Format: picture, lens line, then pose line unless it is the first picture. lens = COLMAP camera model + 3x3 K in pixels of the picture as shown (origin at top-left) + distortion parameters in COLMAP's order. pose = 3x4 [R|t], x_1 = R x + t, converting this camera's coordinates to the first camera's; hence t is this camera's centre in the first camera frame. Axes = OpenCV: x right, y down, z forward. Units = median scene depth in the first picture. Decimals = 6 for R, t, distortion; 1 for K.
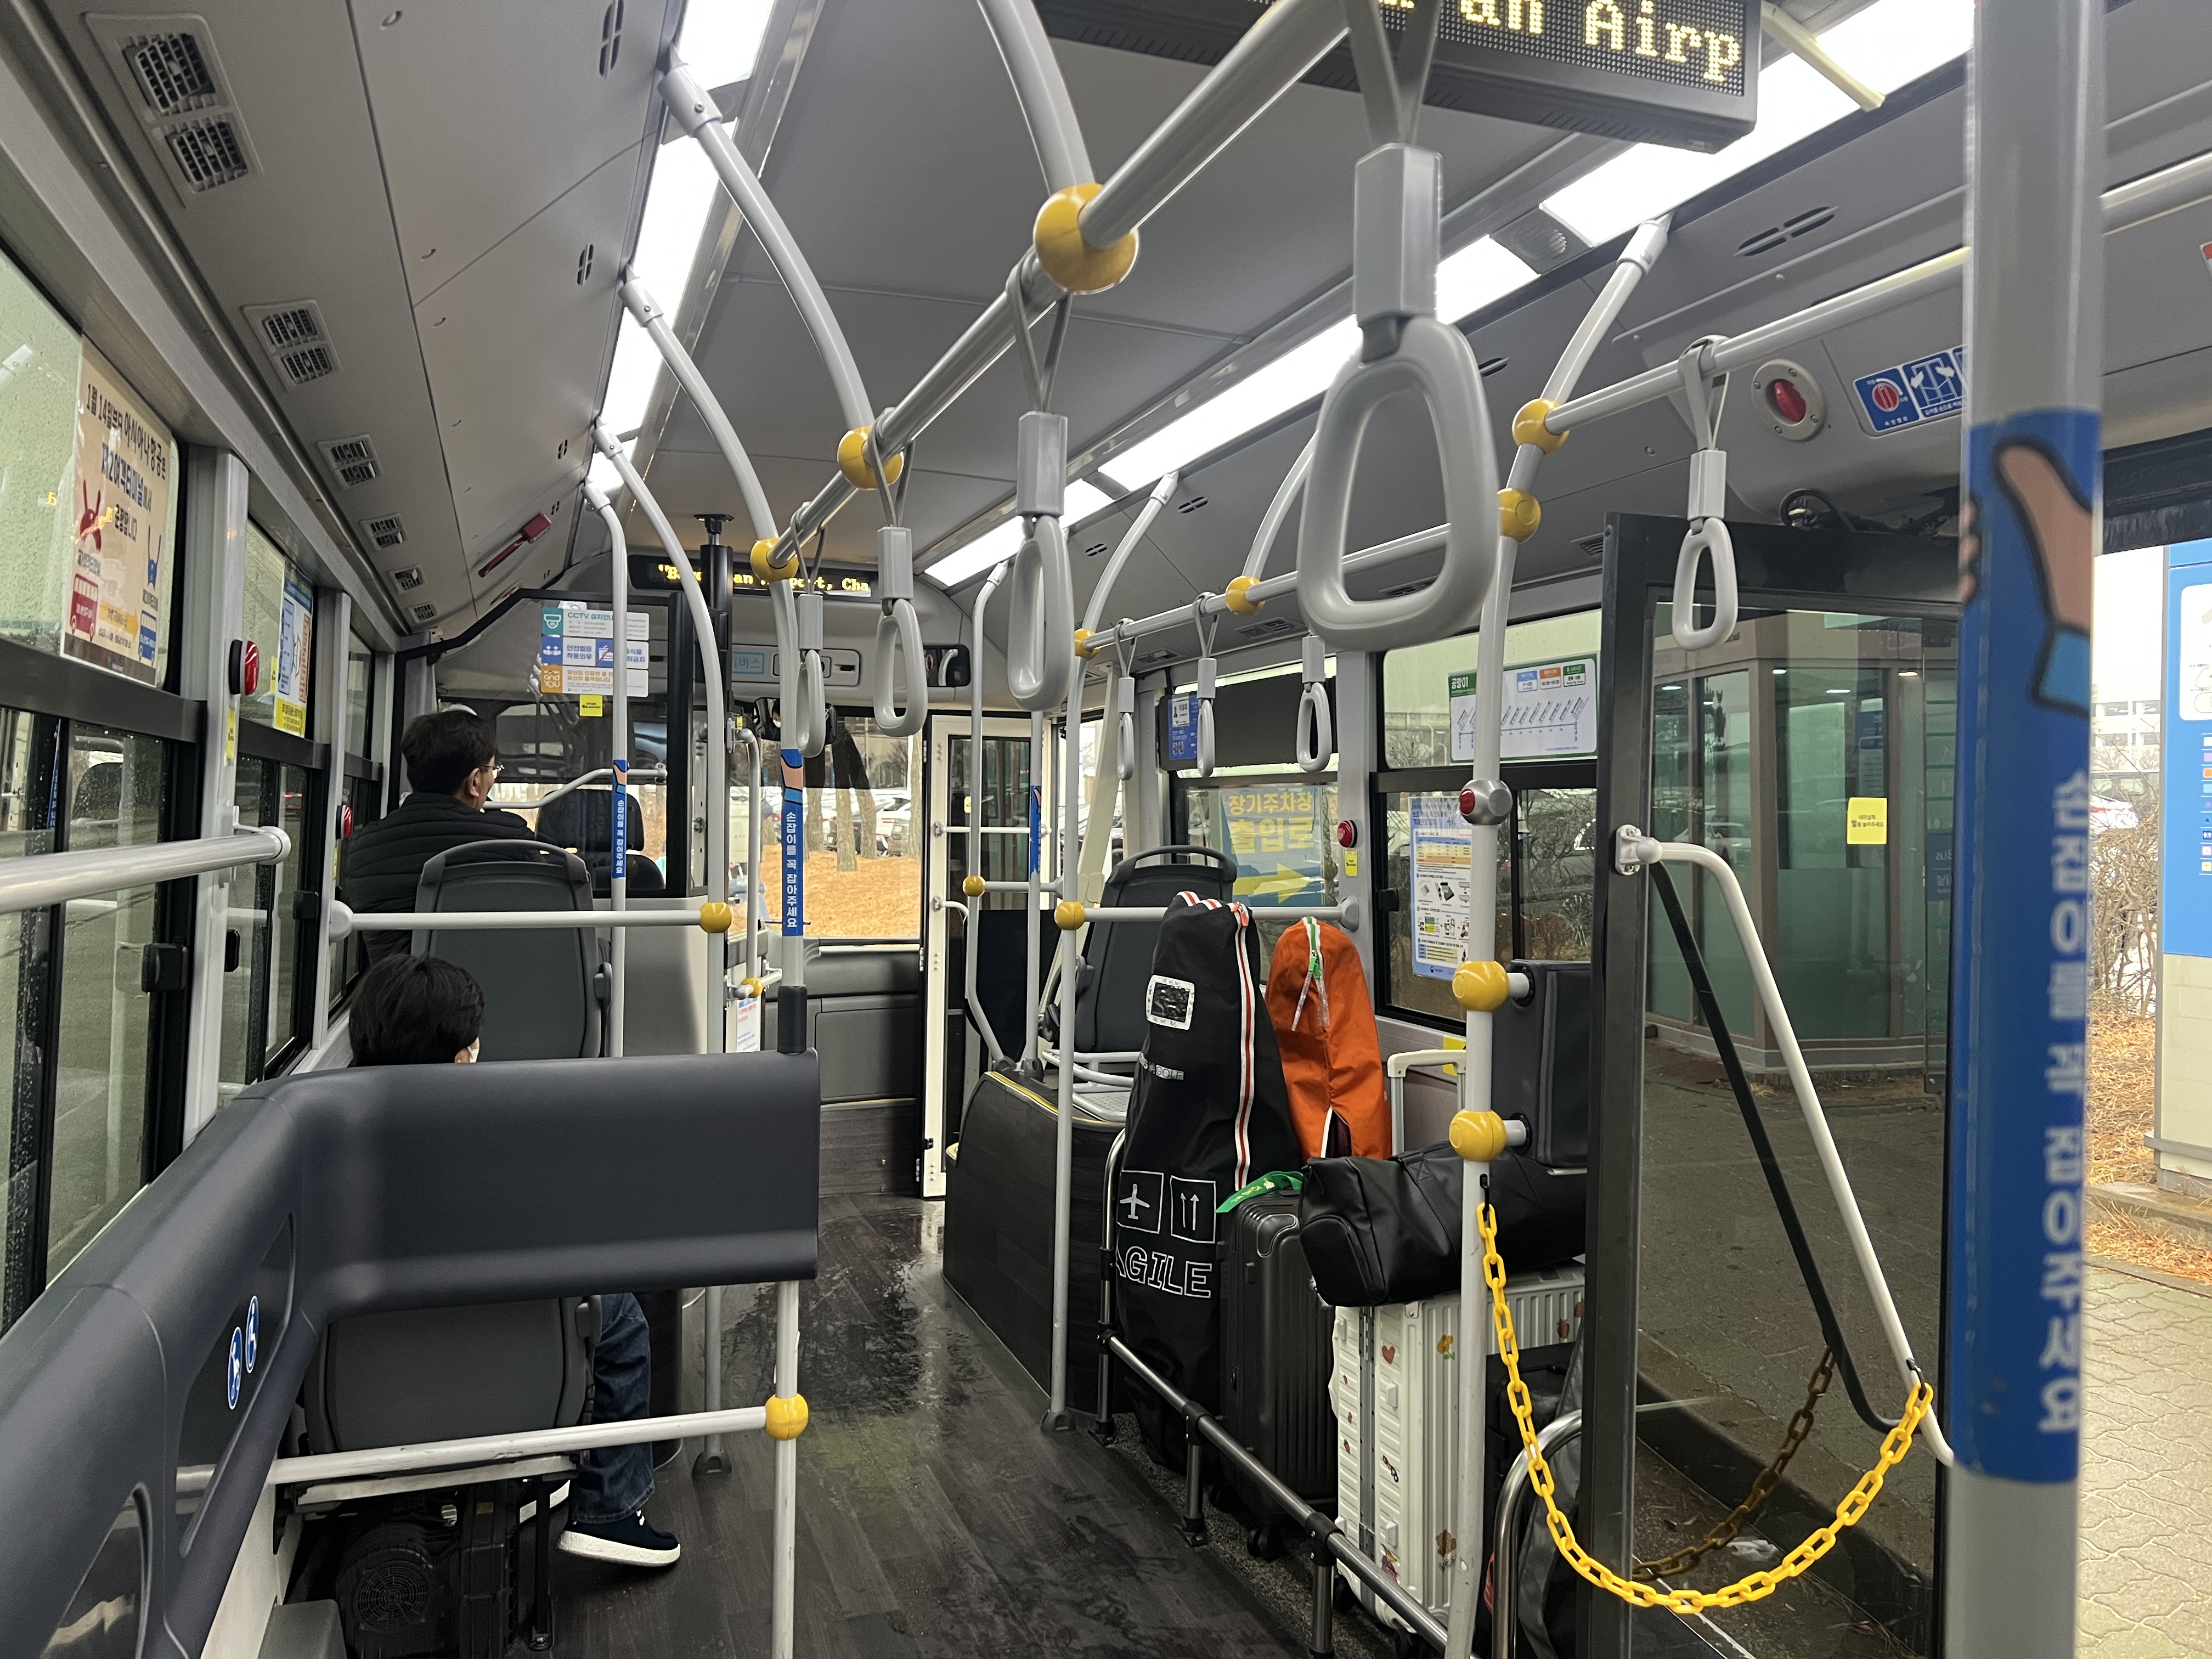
lens RADIAL K [[1703.4, 0, 1106.0], [0, 1703.4, 829.5], [0, 0, 1]] dist [0.072398, -0.074390]
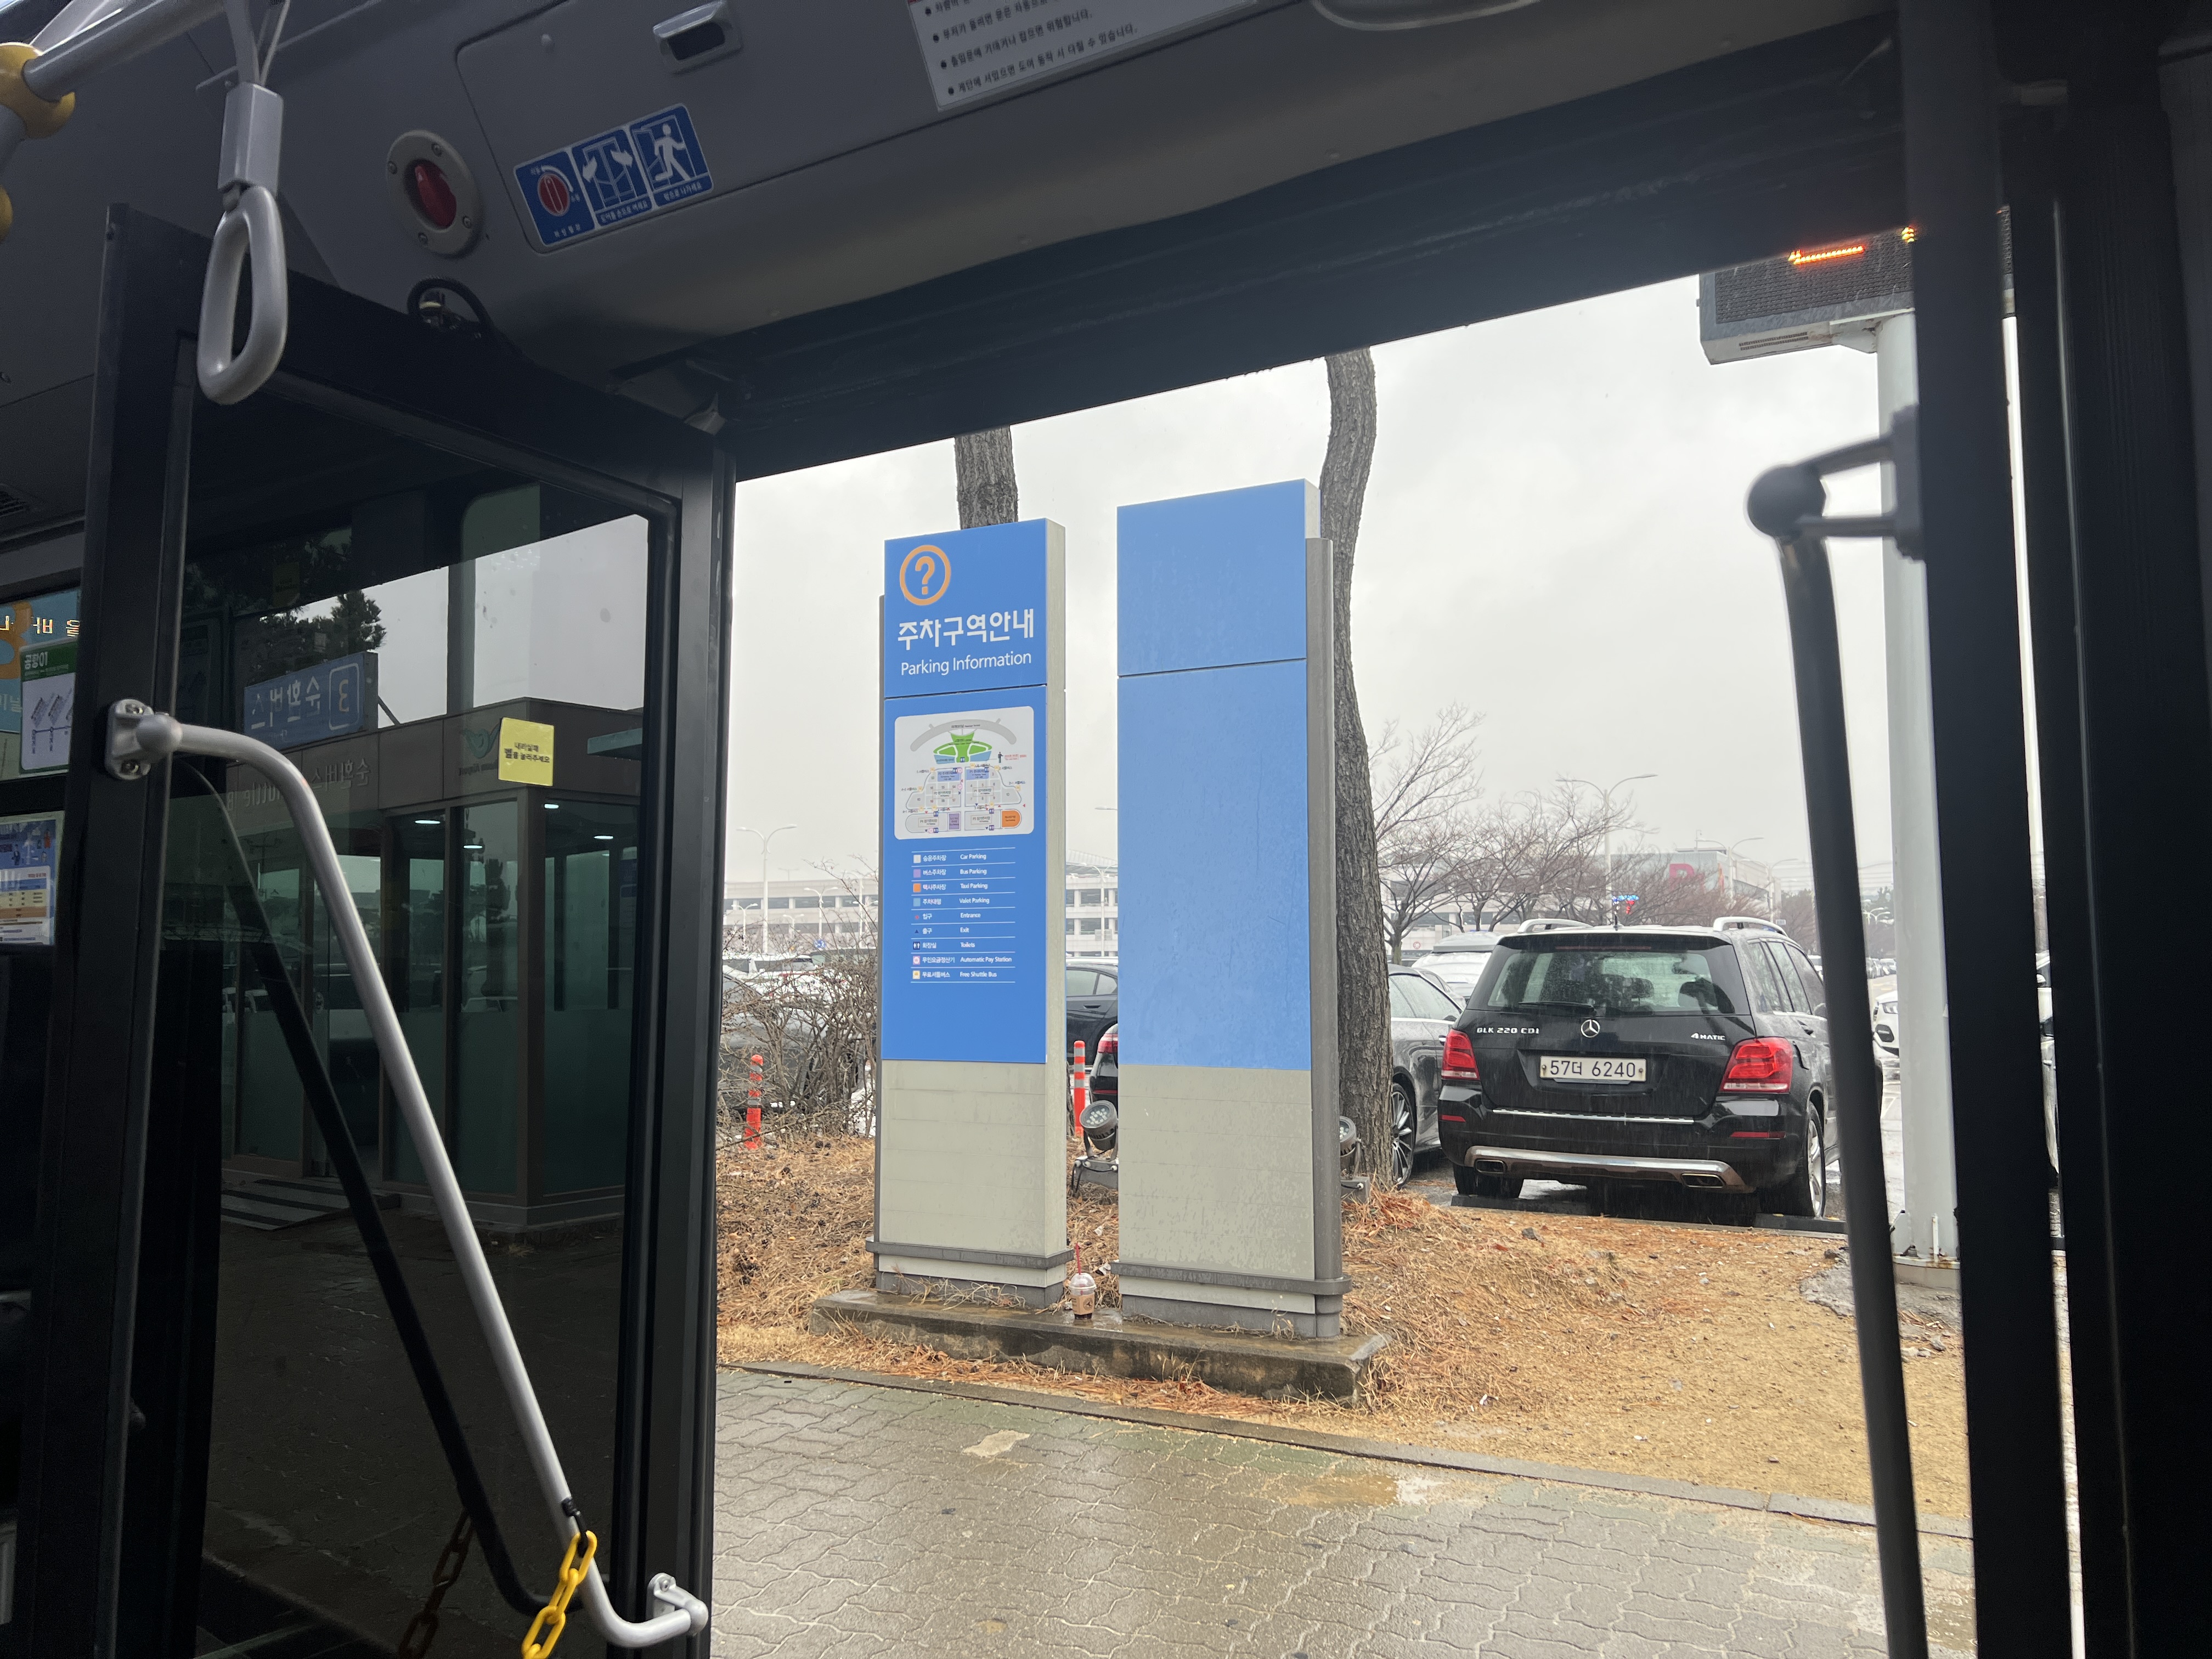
lens RADIAL K [[1703.4, 0, 1106.0], [0, 1703.4, 829.5], [0, 0, 1]] dist [0.072398, -0.074390]
pose [[0.779490, 0.047501, 0.624611, 0.172134], [0.018109, 0.994995, -0.098269, 0.100192], [-0.626152, 0.087911, 0.774729, 0.272756]]
